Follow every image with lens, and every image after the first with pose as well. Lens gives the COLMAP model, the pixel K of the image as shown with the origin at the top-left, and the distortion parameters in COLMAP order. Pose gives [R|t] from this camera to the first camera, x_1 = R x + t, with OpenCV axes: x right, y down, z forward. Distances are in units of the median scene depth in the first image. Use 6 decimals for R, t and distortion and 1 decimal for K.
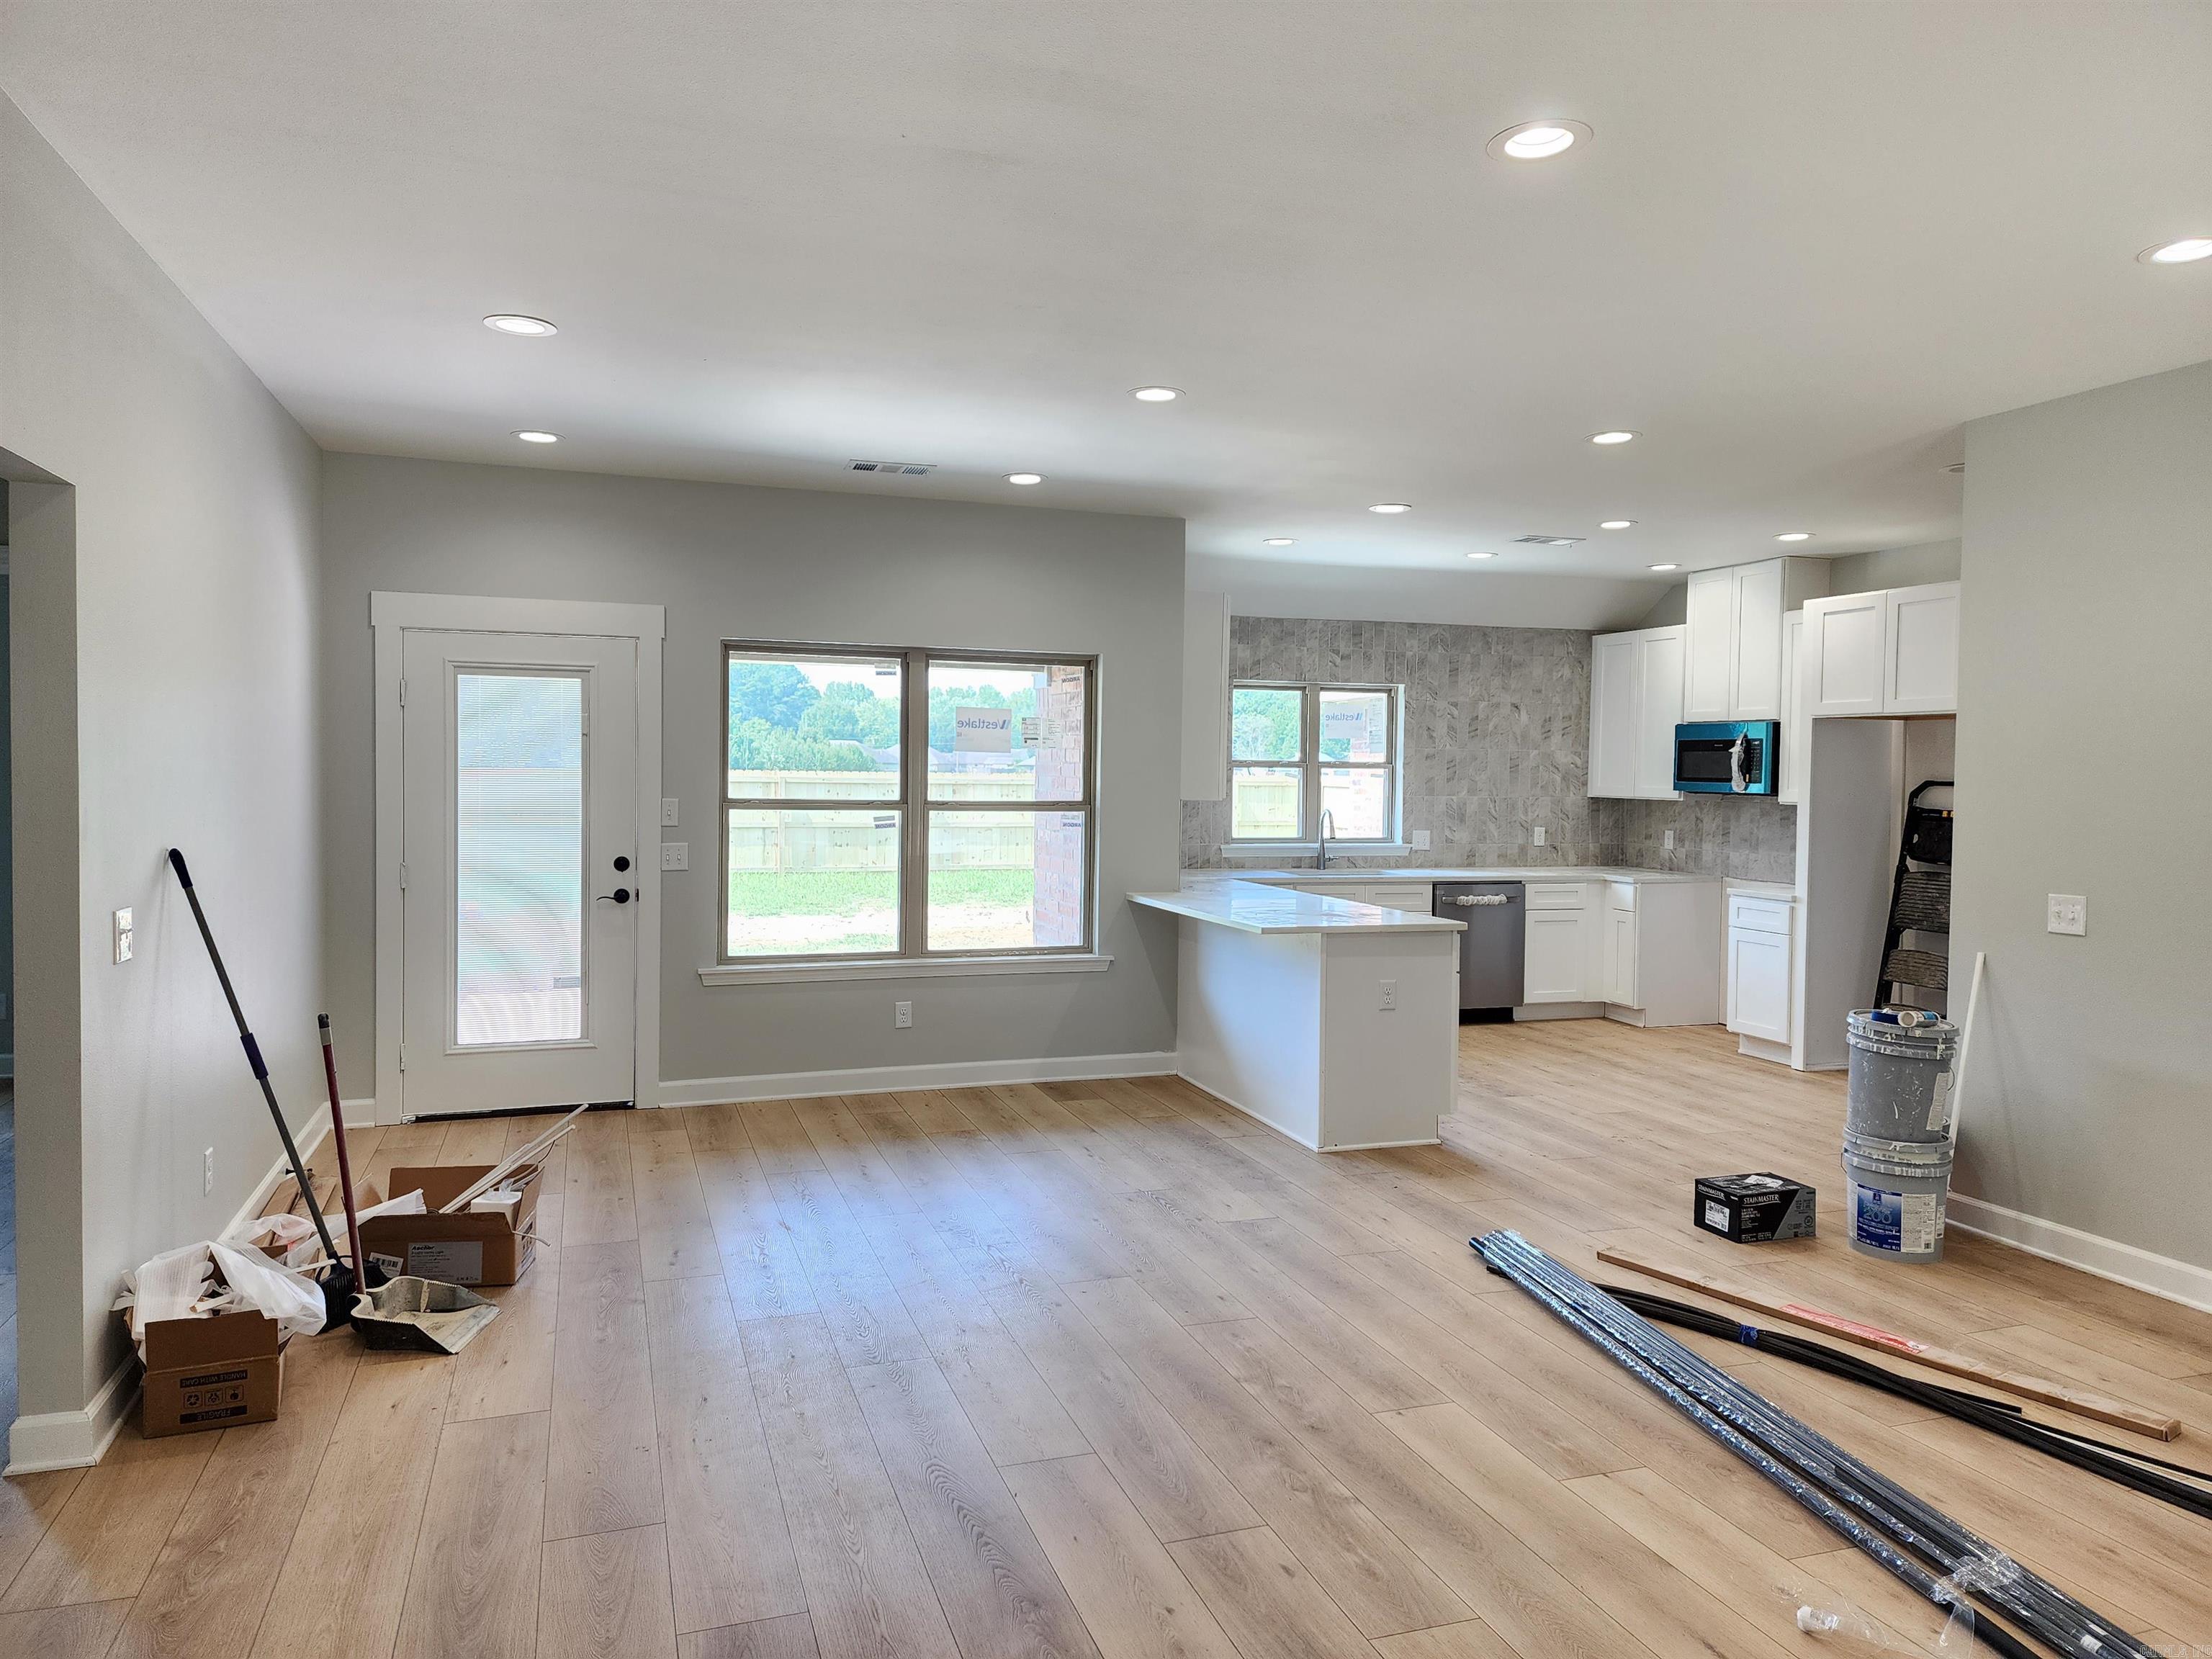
lens RADIAL K [[1475.8, 0, 1105.0], [0, 1475.8, 828.7], [0, 0, 1]] dist [0.084149, -0.083460]
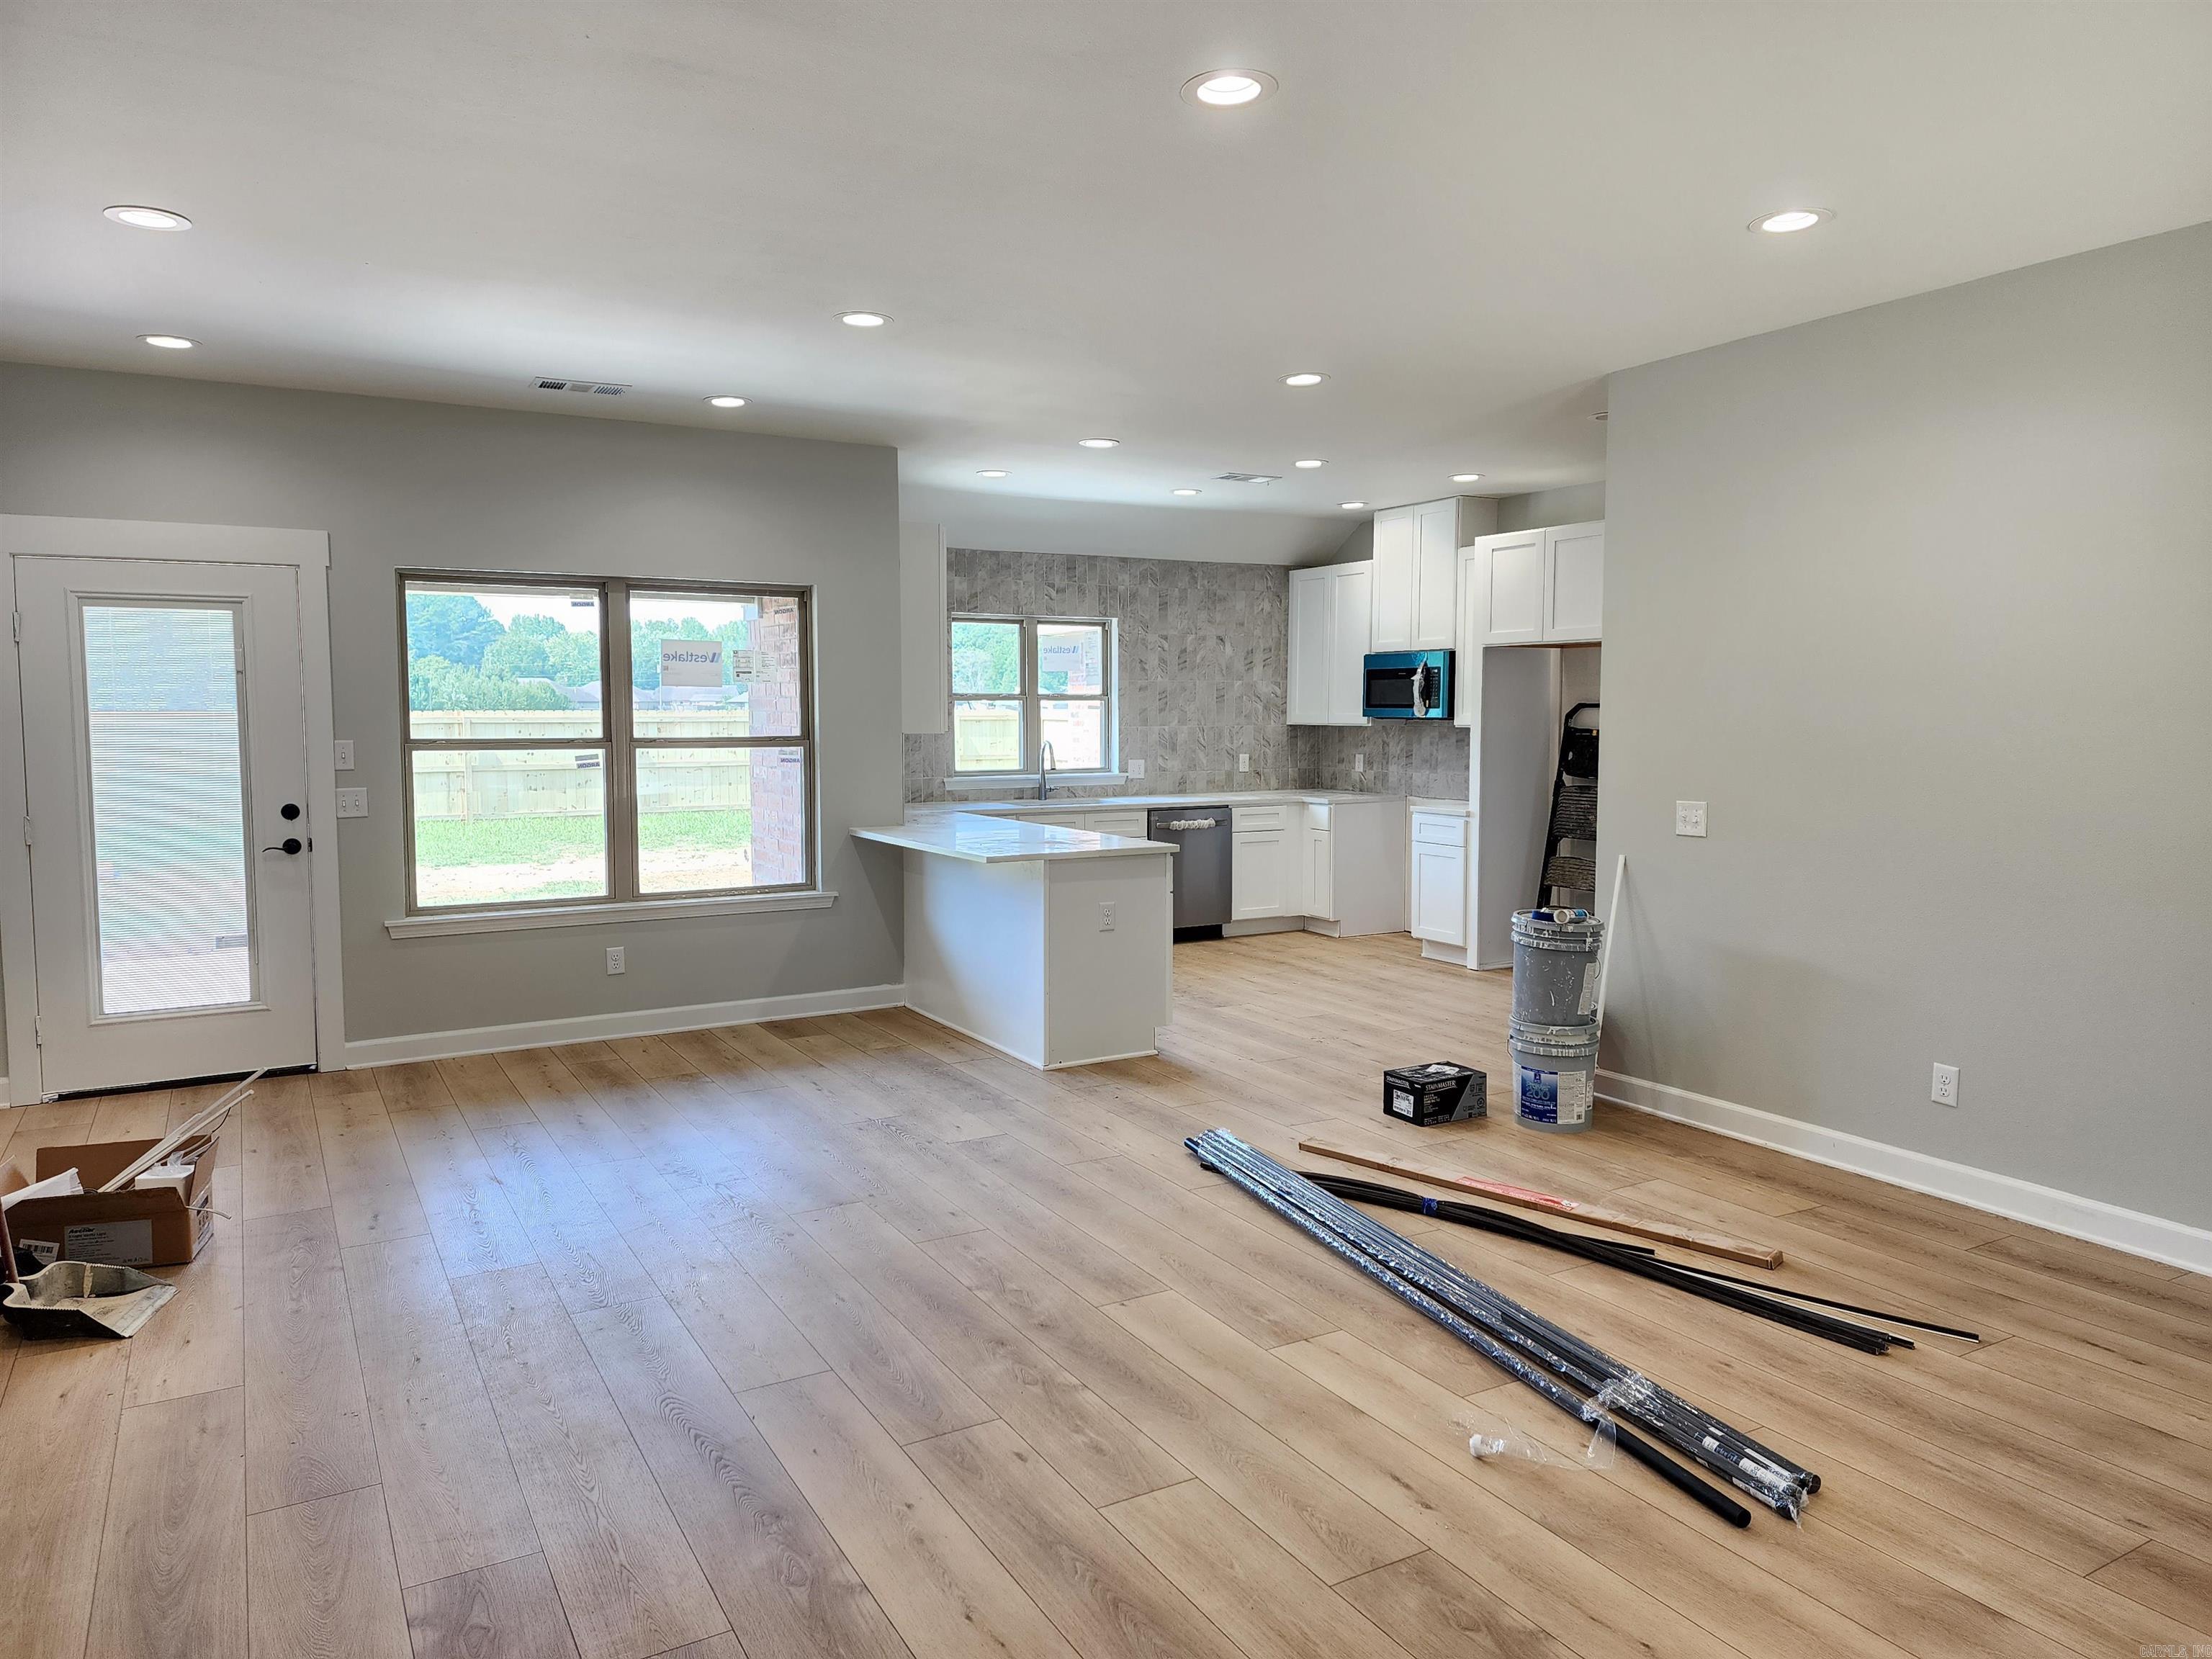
lens RADIAL K [[1472.2, 0, 1103.2], [0, 1472.2, 816.5], [0, 0, 1]] dist [0.112186, -0.110584]
pose [[0.982226, -0.028613, 0.185511, -0.001542], [0.021944, 0.999040, 0.037909, 0.001829], [-0.186417, -0.033164, 0.981911, -0.012201]]
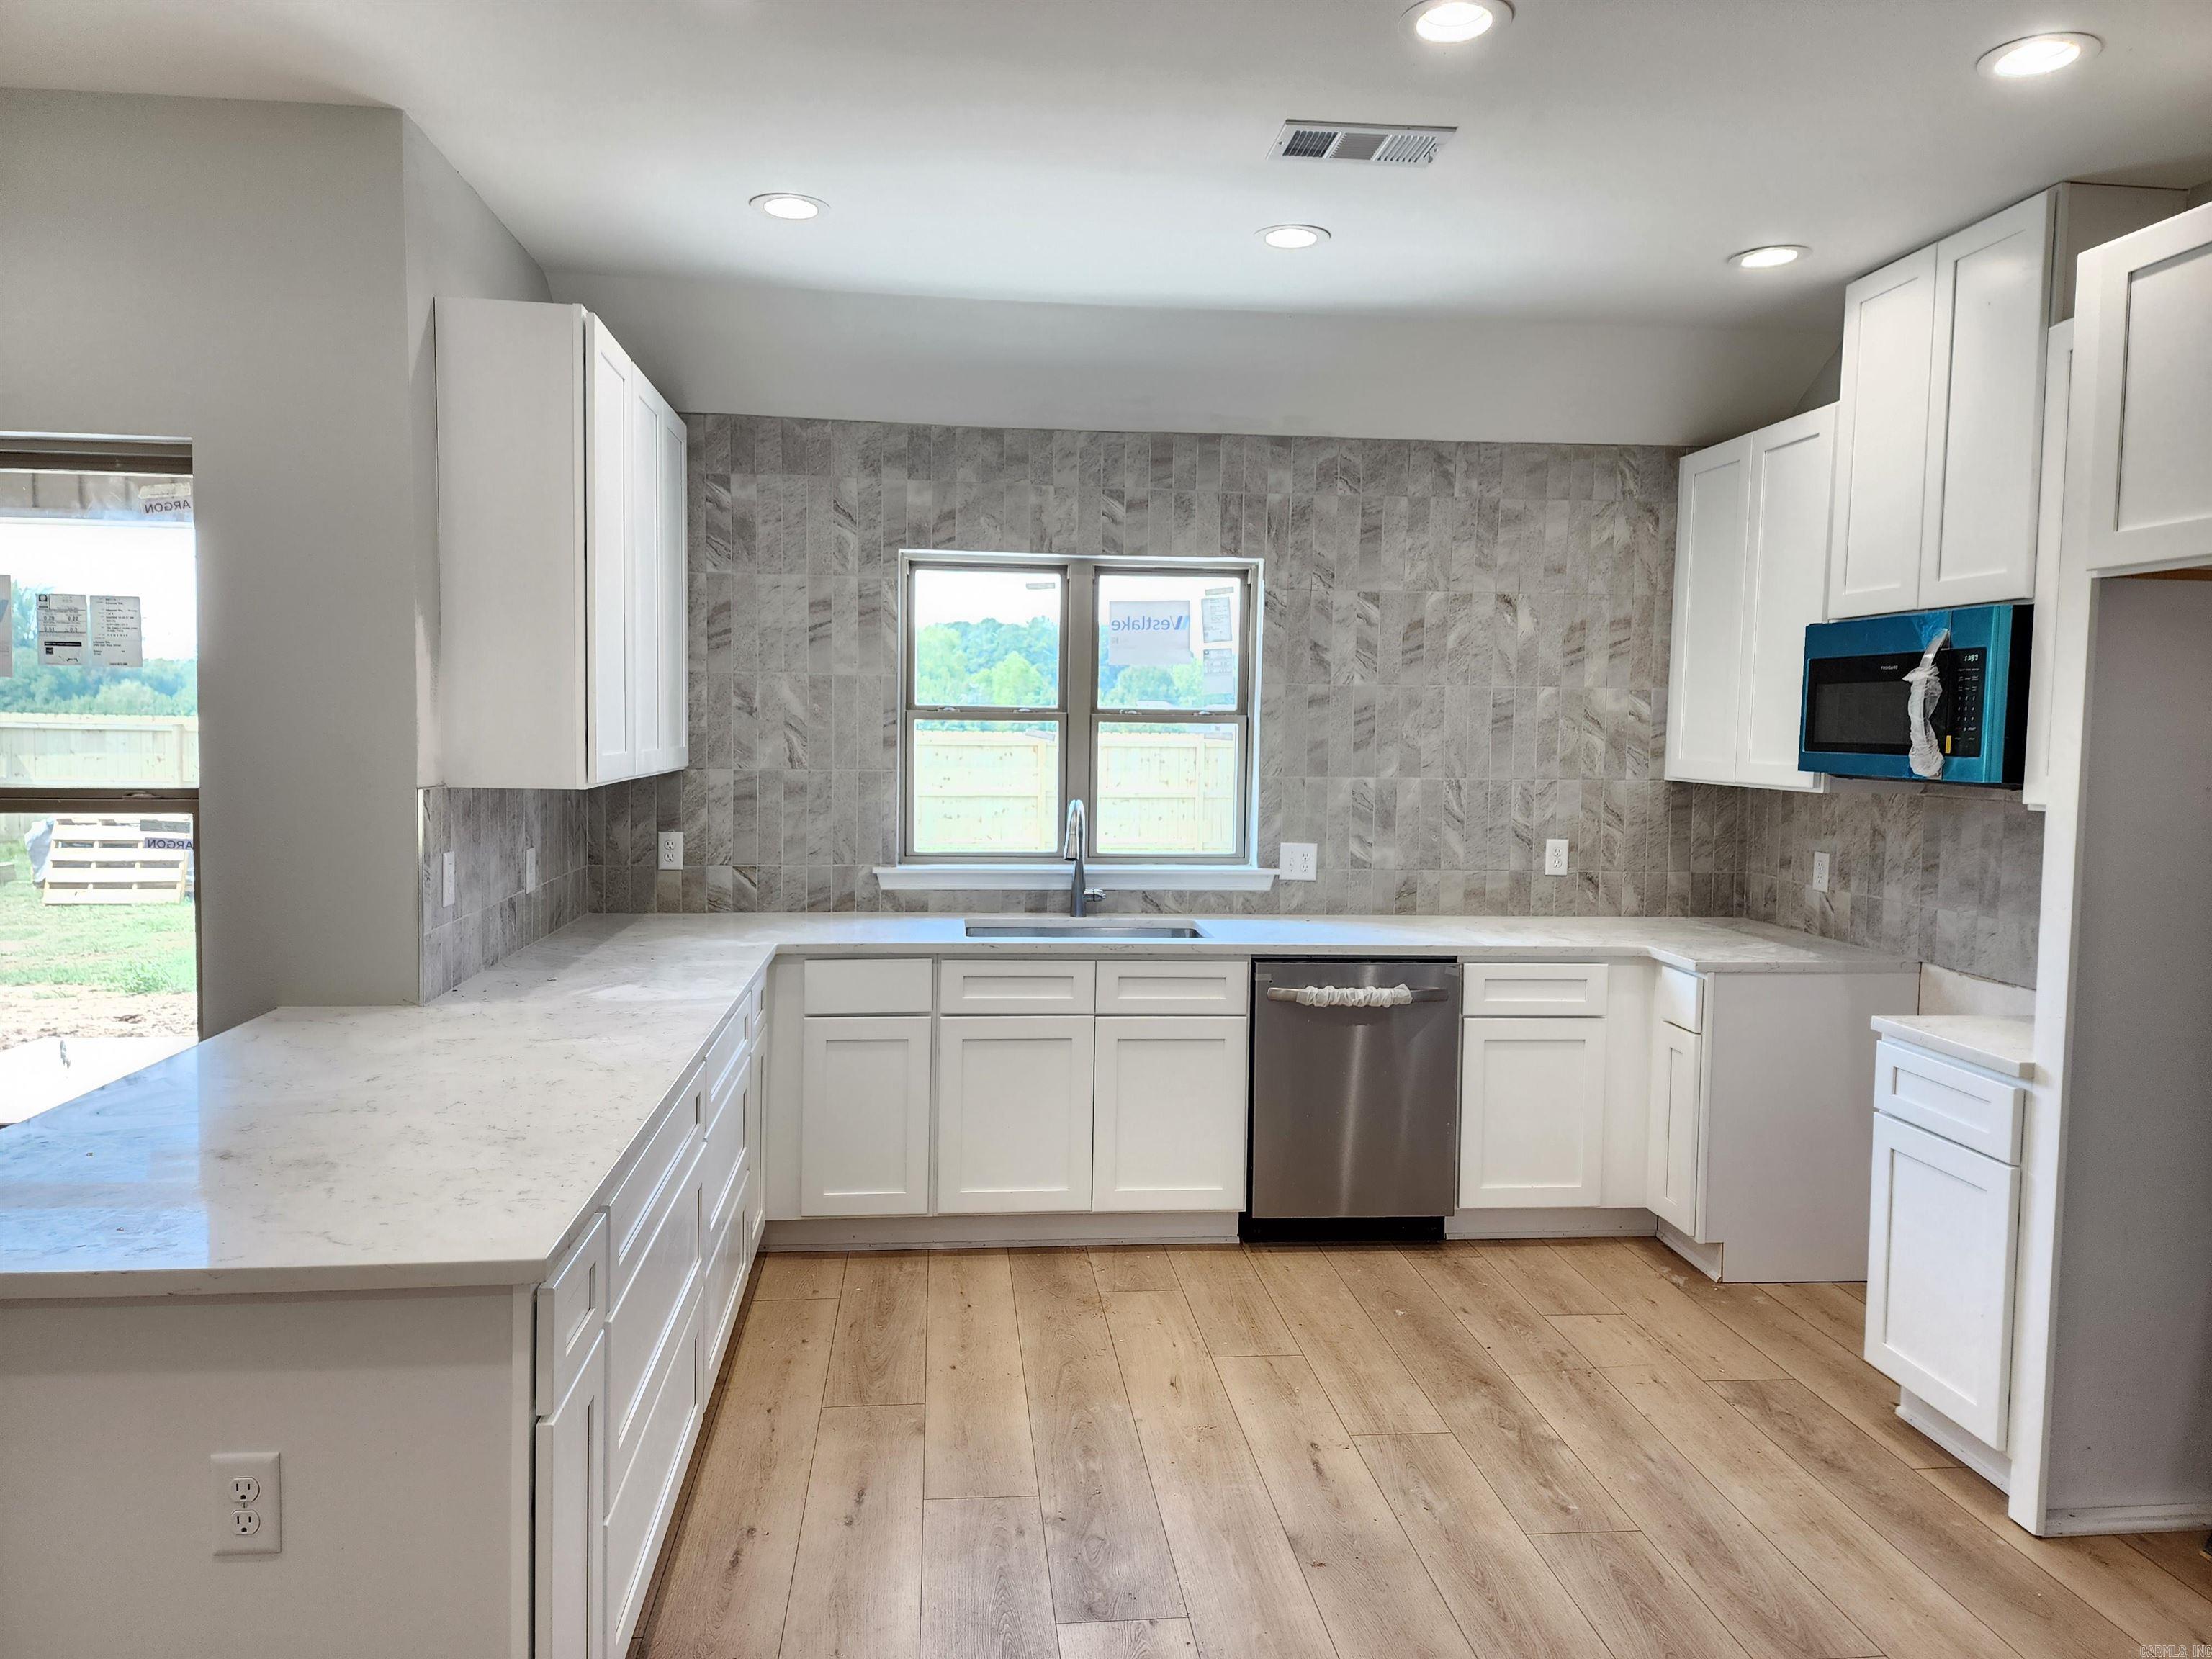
lens RADIAL K [[1485.1, 0, 1097.5], [0, 1485.1, 818.3], [0, 0, 1]] dist [0.094892, -0.095051]
pose [[0.974088, 0.016080, -0.225597, 0.332329], [-0.011881, 0.999730, 0.019954, -0.021391], [0.225857, -0.016757, 0.974016, 0.605556]]
